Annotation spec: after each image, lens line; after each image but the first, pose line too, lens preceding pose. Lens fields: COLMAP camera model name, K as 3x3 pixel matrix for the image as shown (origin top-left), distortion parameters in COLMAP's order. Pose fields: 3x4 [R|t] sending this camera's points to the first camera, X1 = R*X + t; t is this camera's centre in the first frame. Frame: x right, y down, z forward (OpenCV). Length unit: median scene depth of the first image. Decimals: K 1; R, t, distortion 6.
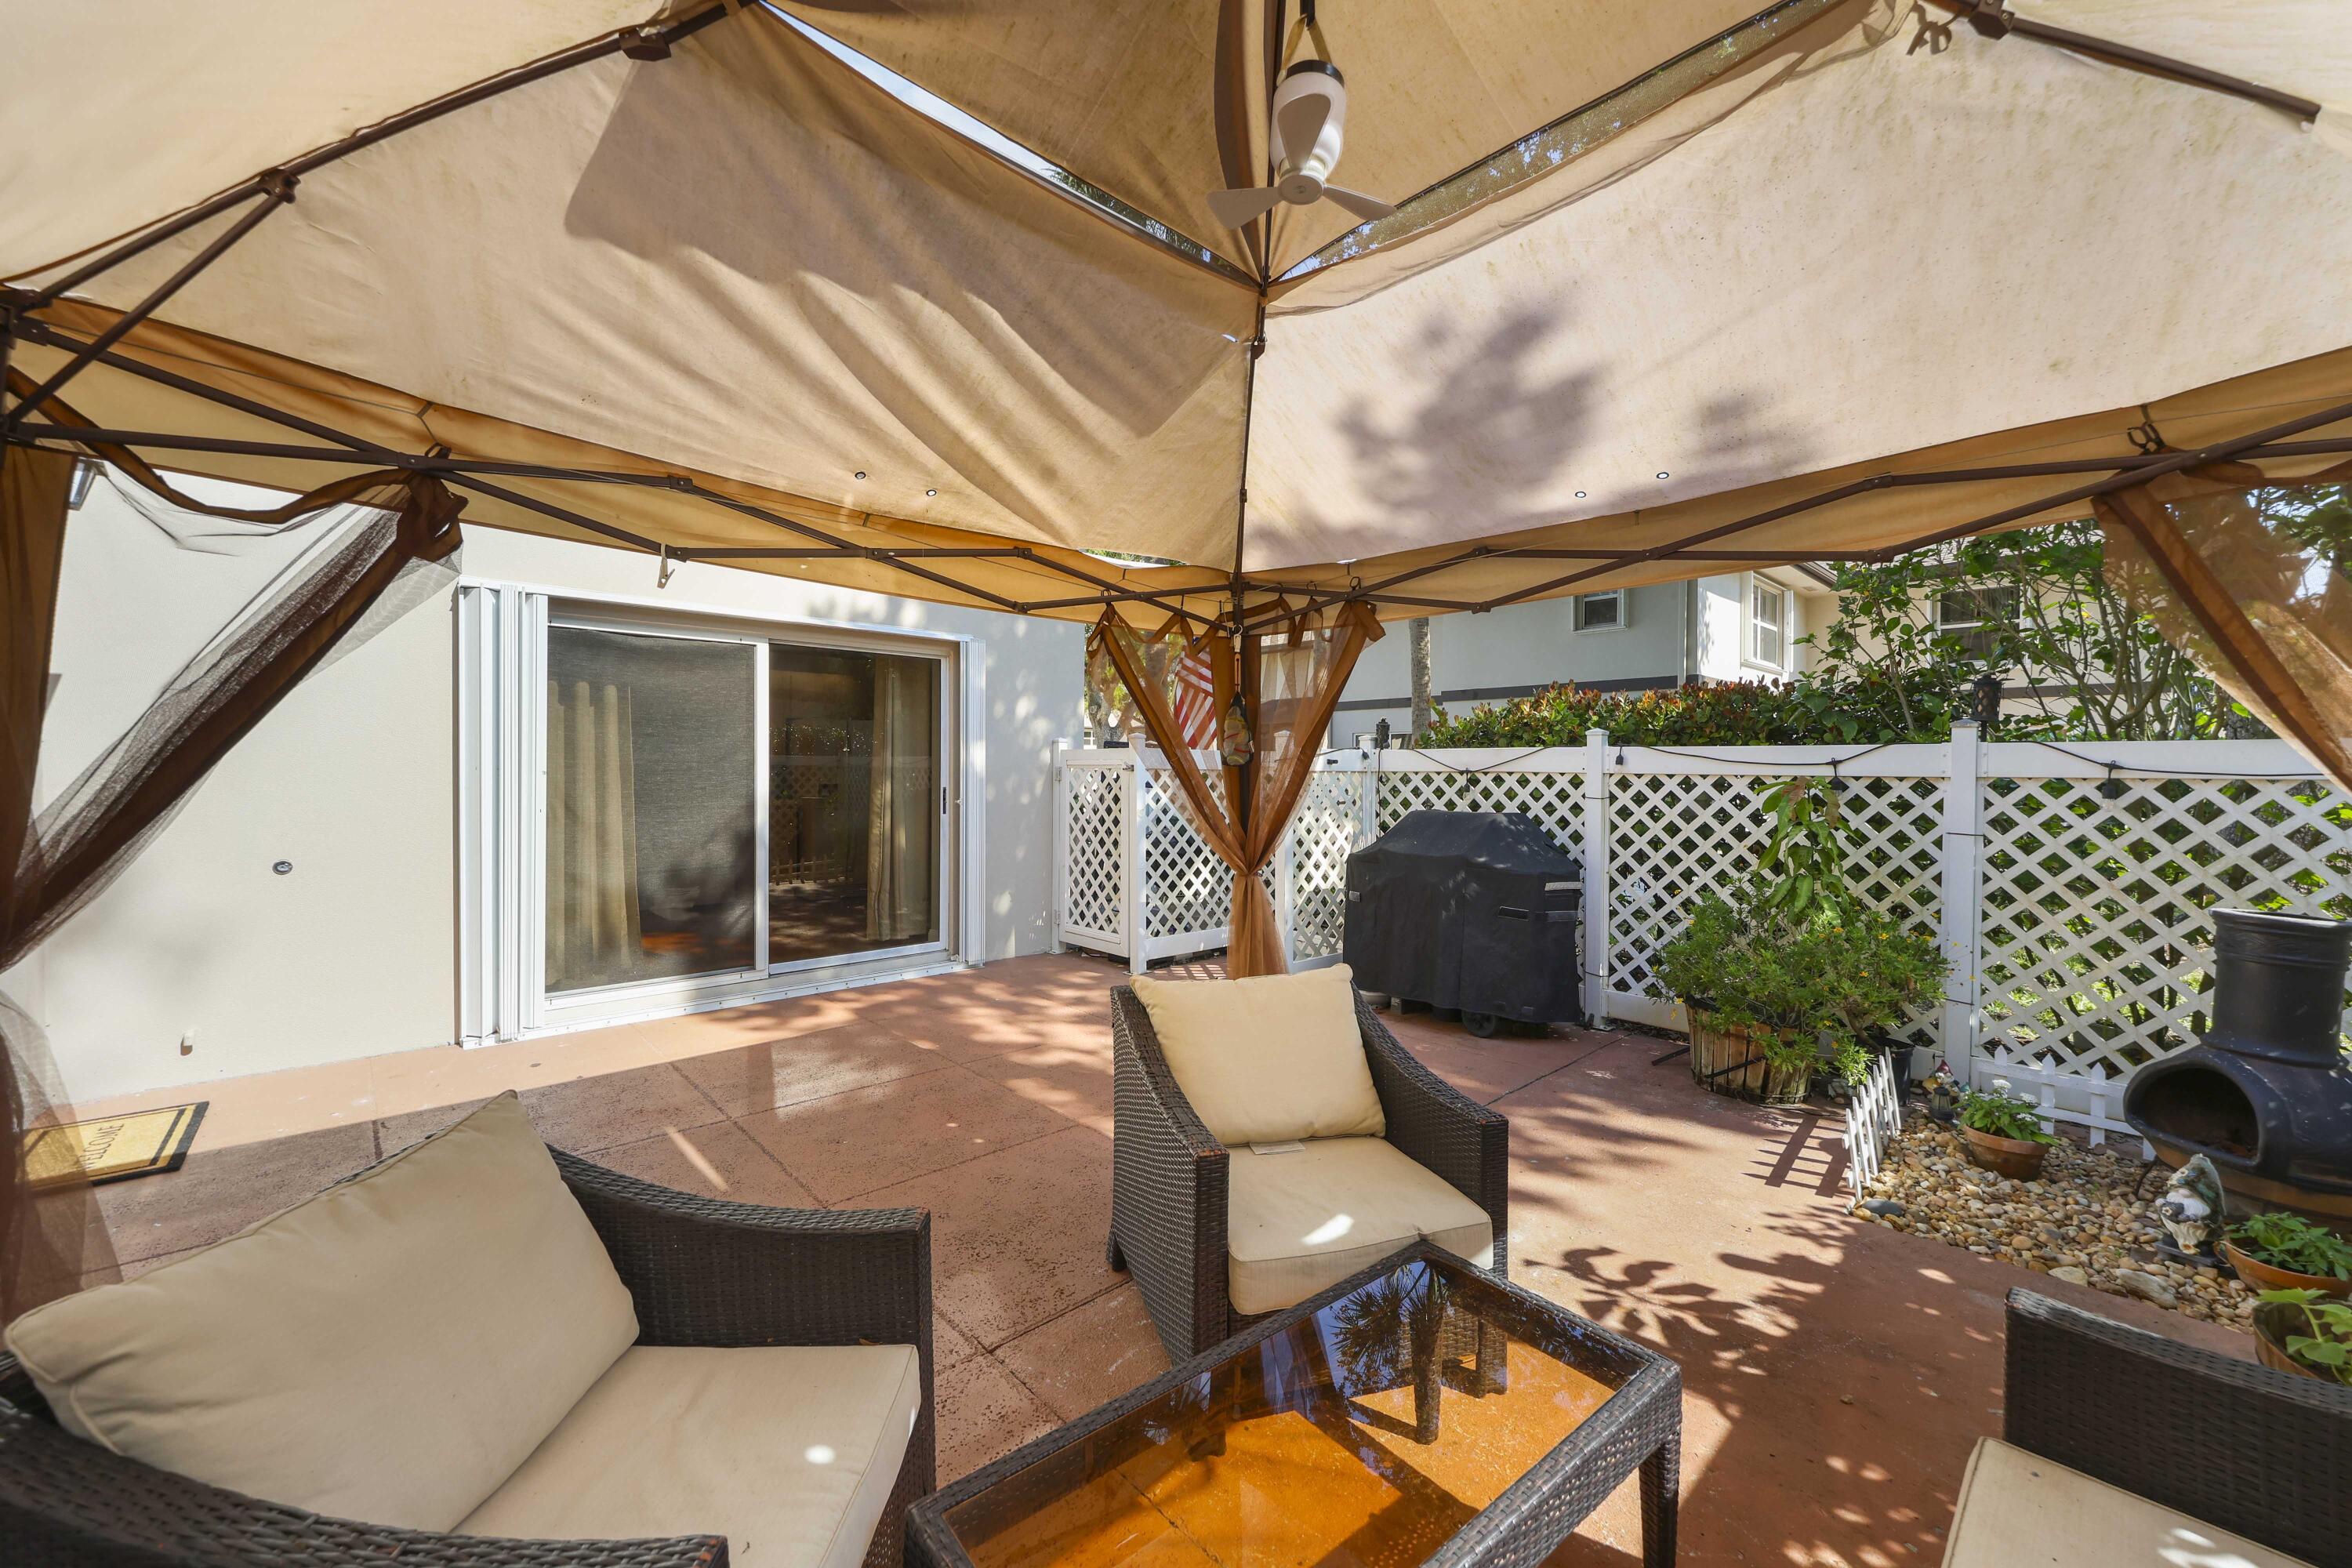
lens RADIAL K [[897.4, 0, 1184.6], [0, 897.4, 760.0], [0, 0, 1]] dist [0.001108, 0.000143]
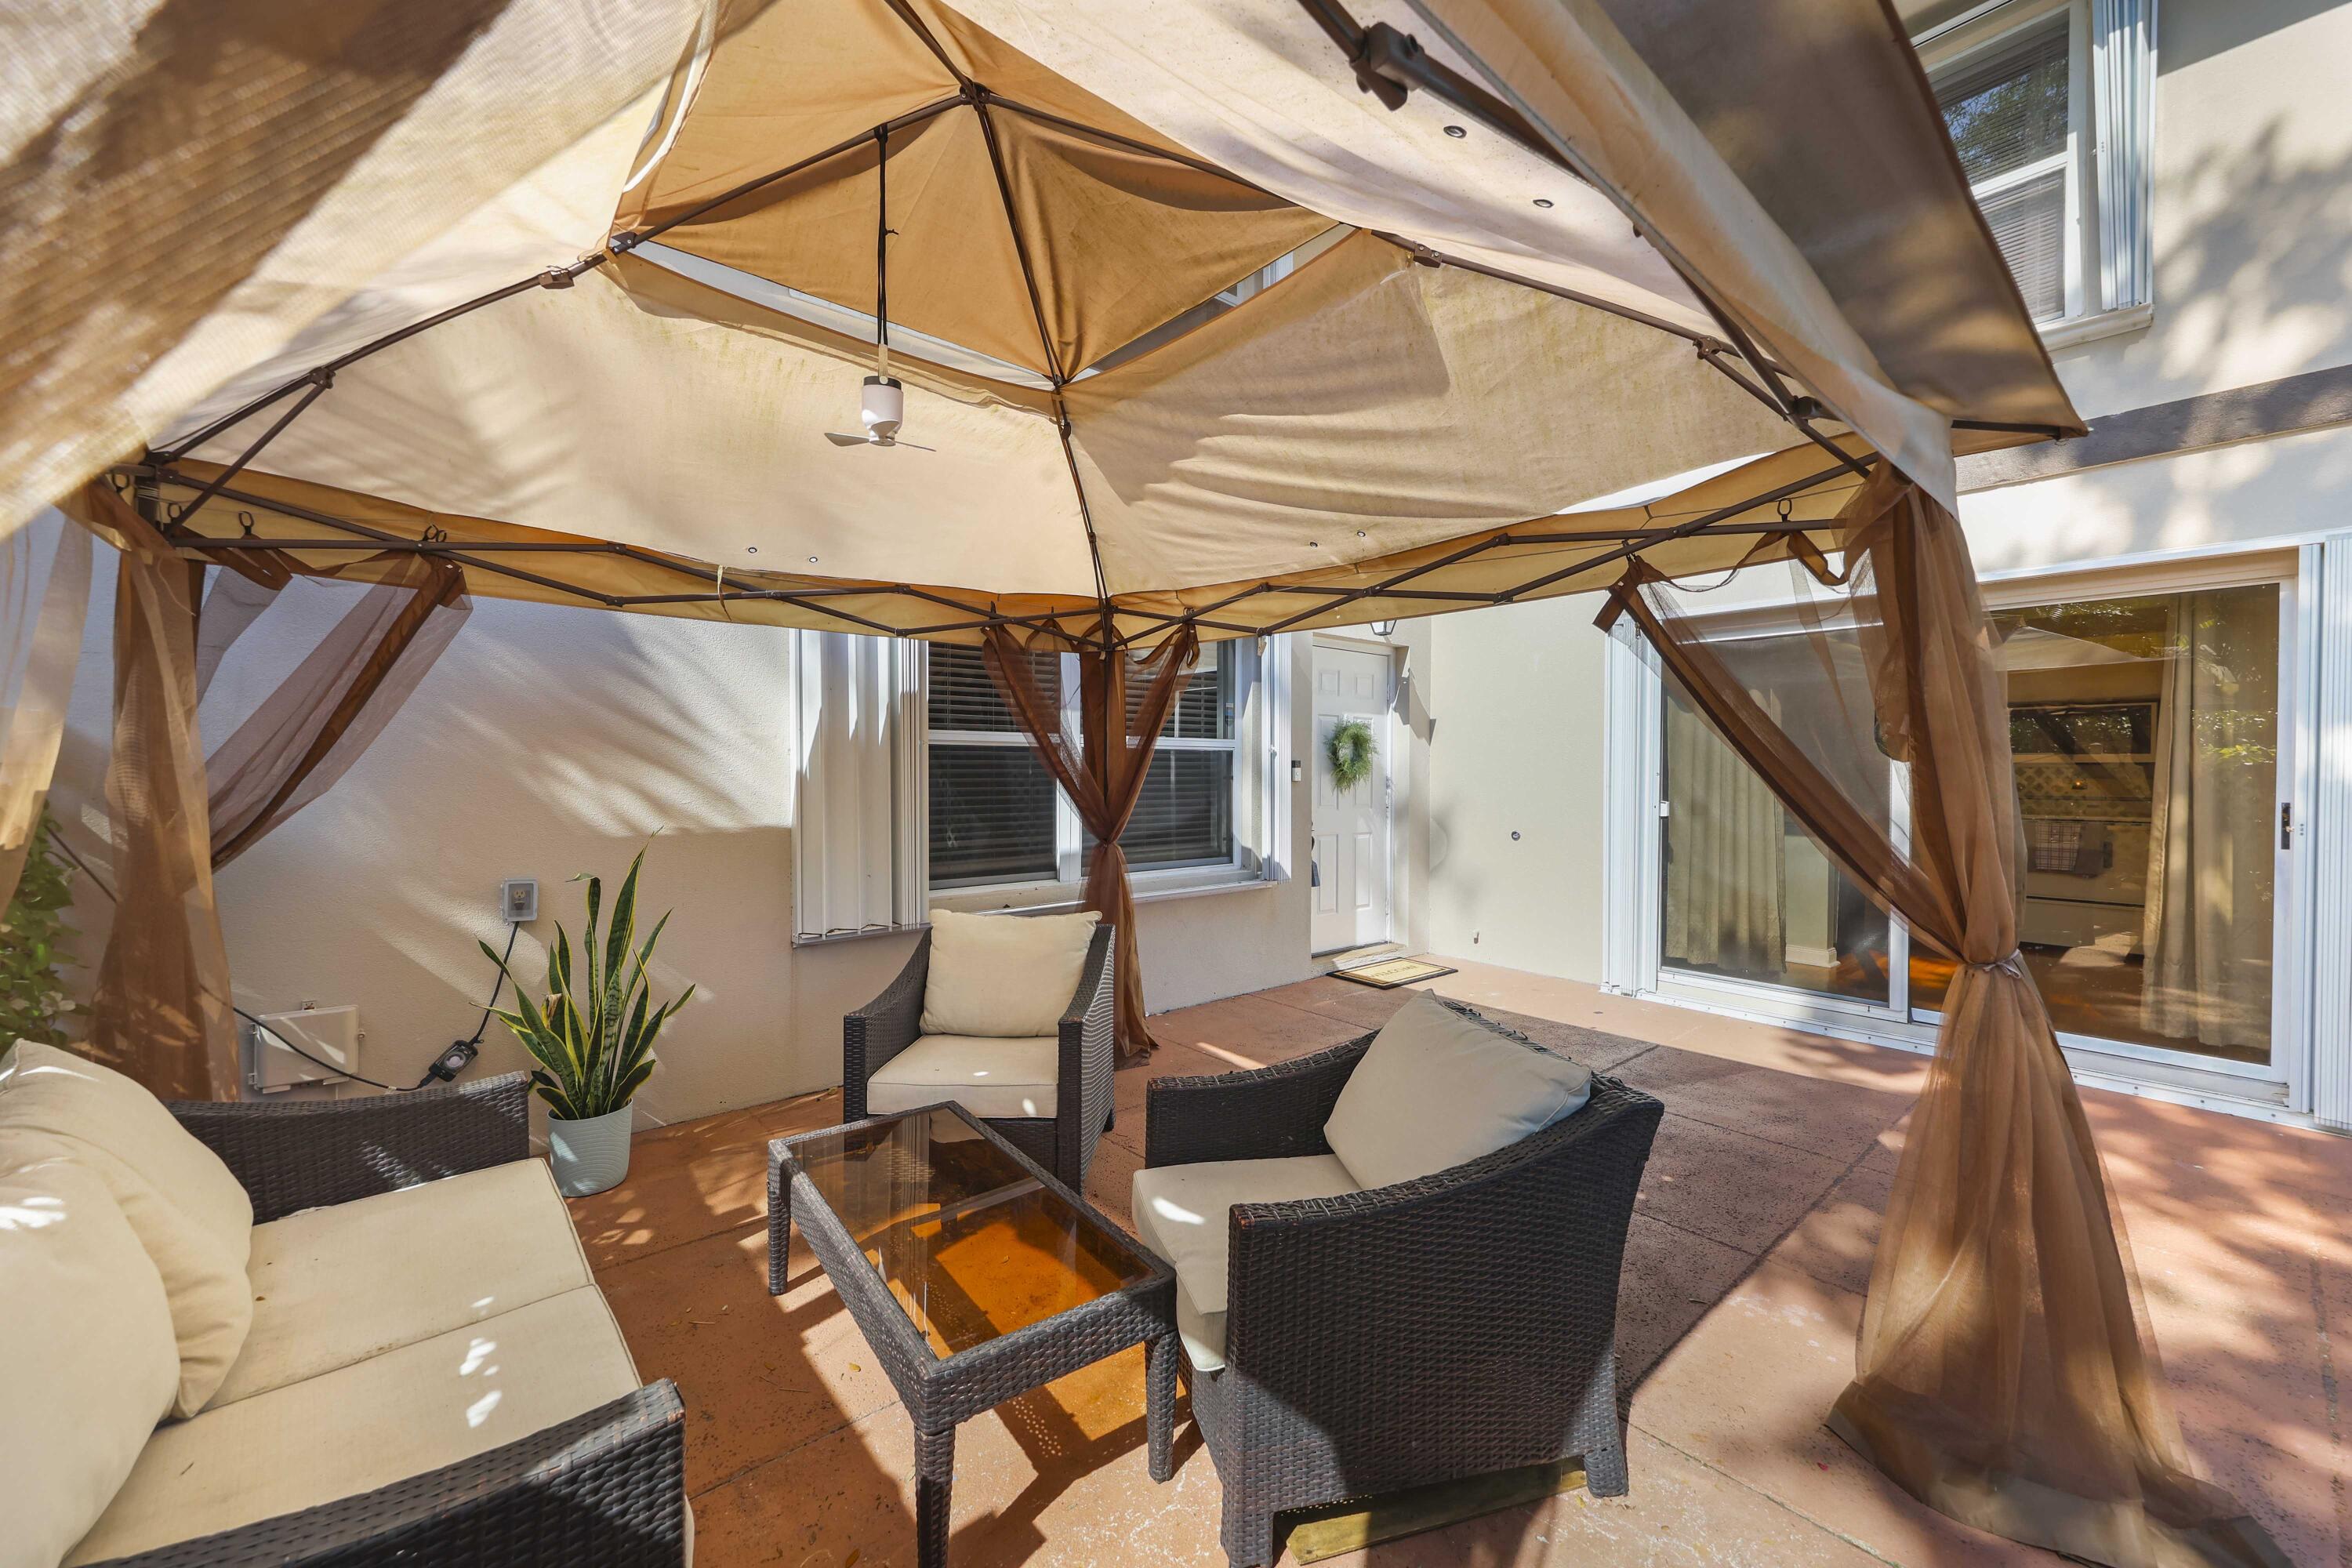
lens RADIAL K [[933.9, 0, 1173.8], [0, 933.9, 757.2], [0, 0, 1]] dist [0.001064, 0.000148]
pose [[-0.059266, -0.015878, -0.998116, 0.567363], [0.006280, 0.999848, -0.016278, 0.009687], [0.998222, -0.007233, -0.059157, 0.487870]]
